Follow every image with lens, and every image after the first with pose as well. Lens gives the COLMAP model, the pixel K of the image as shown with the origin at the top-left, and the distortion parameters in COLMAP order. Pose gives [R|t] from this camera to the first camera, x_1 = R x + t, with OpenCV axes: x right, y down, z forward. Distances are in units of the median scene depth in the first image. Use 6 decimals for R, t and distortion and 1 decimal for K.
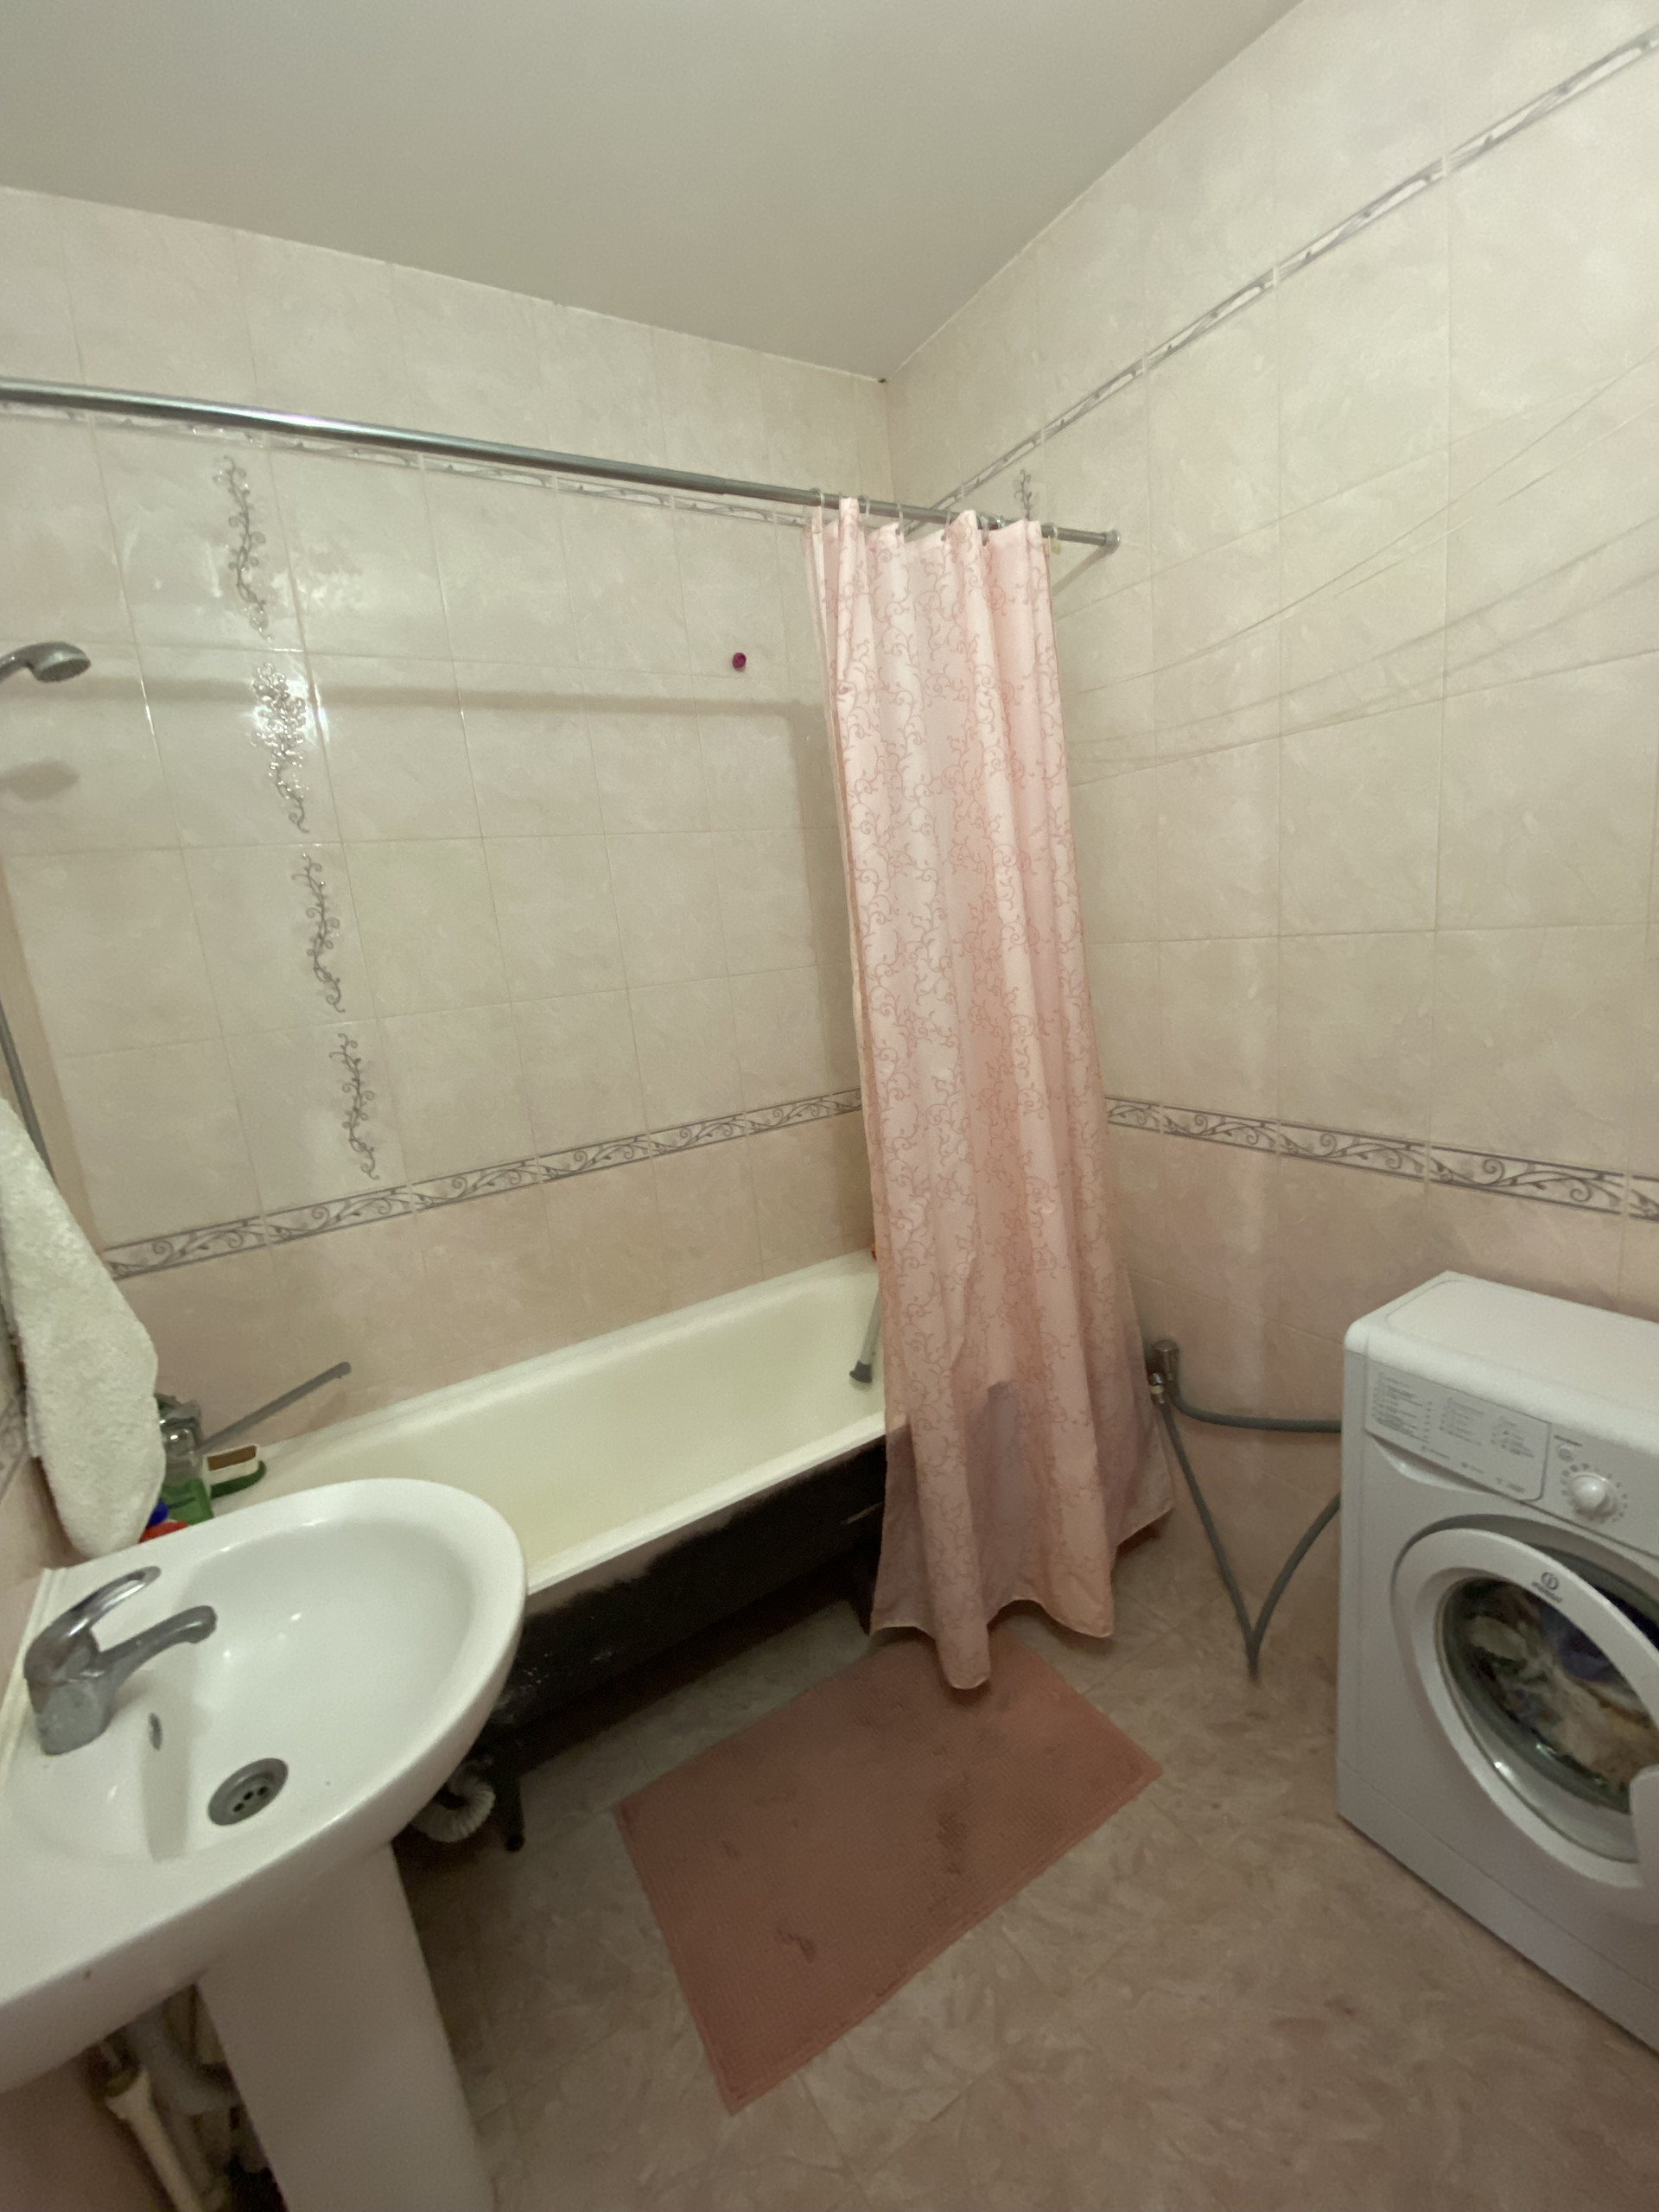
lens RADIAL K [[900.2, 0, 821.9], [0, 900.2, 1103.5], [0, 0, 1]] dist [0.022539, -0.021564]
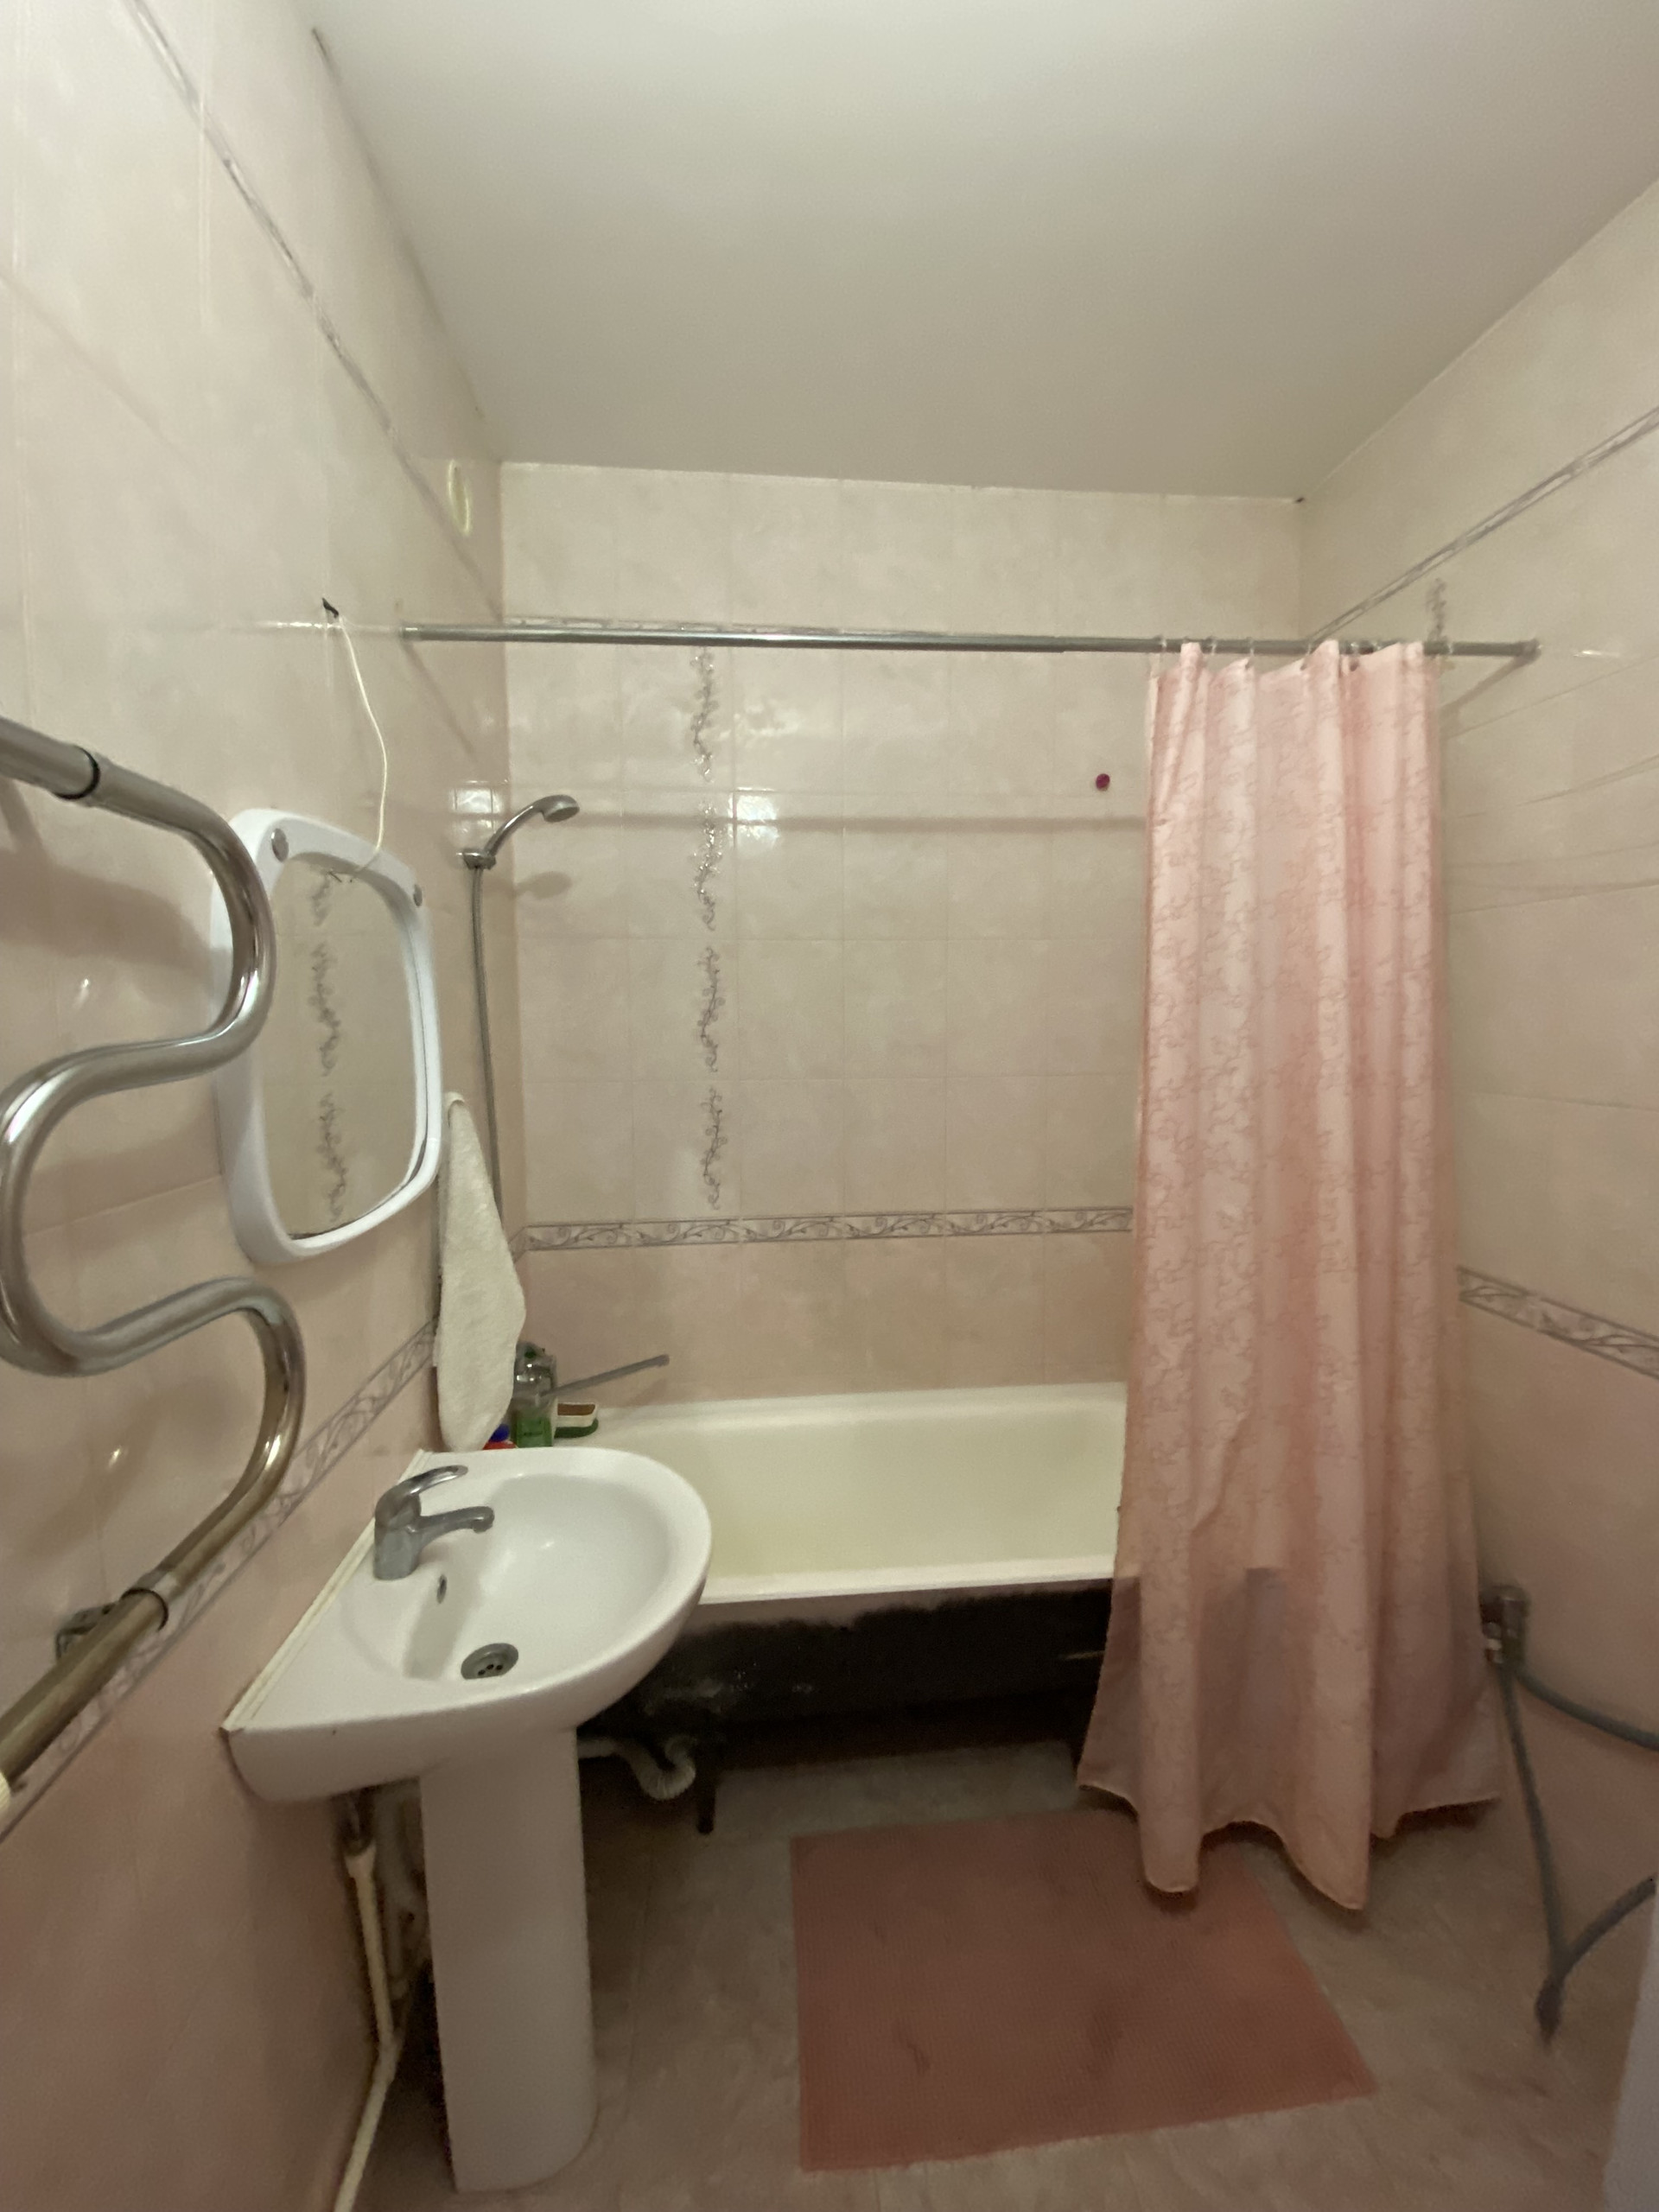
lens RADIAL K [[895.7, 0, 826.8], [0, 895.7, 1102.9], [0, 0, 1]] dist [0.052720, -0.038100]
pose [[0.895897, 0.131949, -0.424215, 0.141058], [-0.165324, 0.985316, -0.042671, -0.032895], [0.412355, 0.108362, 0.904556, -0.043548]]
